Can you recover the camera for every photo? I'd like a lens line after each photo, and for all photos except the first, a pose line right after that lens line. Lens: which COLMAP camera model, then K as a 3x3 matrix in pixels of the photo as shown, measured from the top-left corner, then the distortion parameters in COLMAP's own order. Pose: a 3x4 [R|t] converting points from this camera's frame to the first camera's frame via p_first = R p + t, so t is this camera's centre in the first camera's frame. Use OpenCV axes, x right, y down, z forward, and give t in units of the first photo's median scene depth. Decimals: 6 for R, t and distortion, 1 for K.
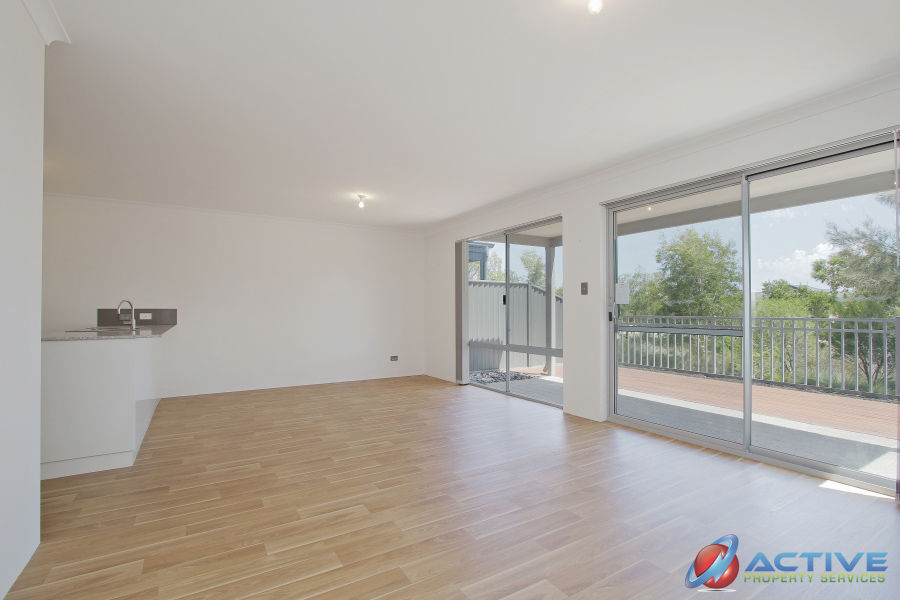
lens RADIAL K [[407.2, 0, 445.0], [0, 407.2, 304.3], [0, 0, 1]] dist [-0.020447, -0.000369]
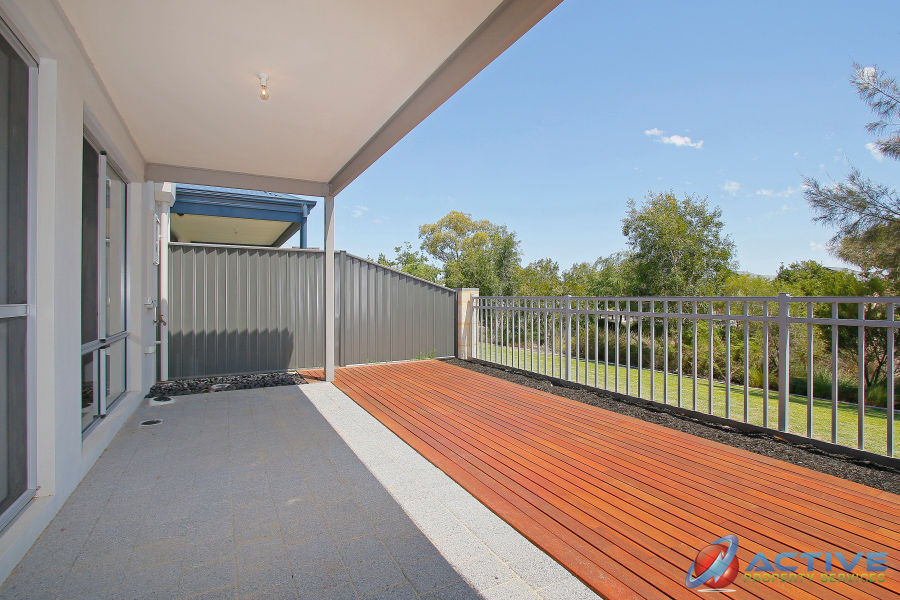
lens RADIAL K [[429.1, 0, 447.1], [0, 429.1, 295.1], [0, 0, 1]] dist [-0.016502, 0.000640]
pose [[0.997781, 0.008307, -0.066055, 0.286177], [-0.007168, 0.999822, 0.017464, 0.010129], [0.066188, -0.016951, 0.997663, 0.118808]]
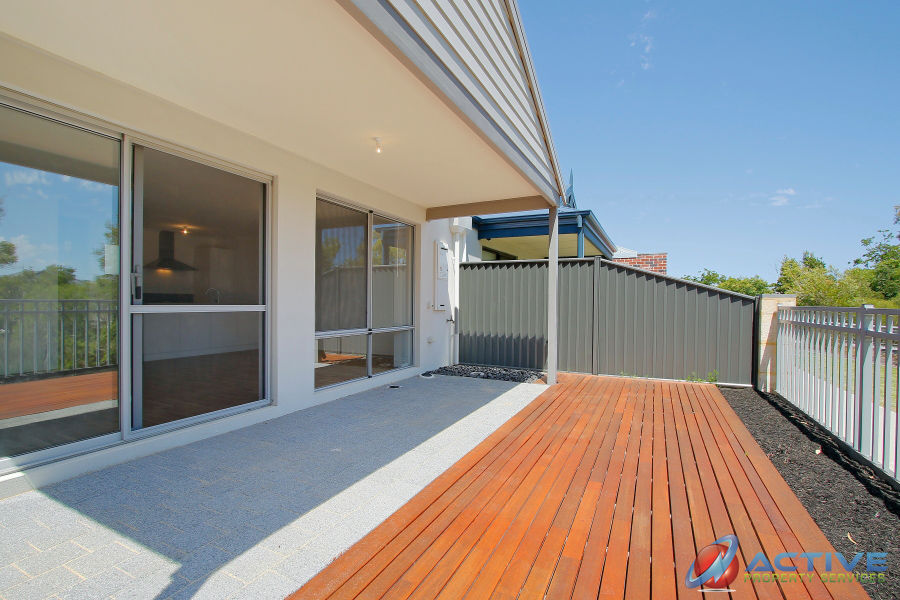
lens RADIAL K [[407.2, 0, 444.8], [0, 407.2, 301.9], [0, 0, 1]] dist [-0.020447, -0.000369]
pose [[0.514162, 0.014448, -0.857572, 0.695935], [0.002785, 0.999825, 0.018514, 0.009640], [0.857689, -0.011908, 0.514031, 0.395963]]
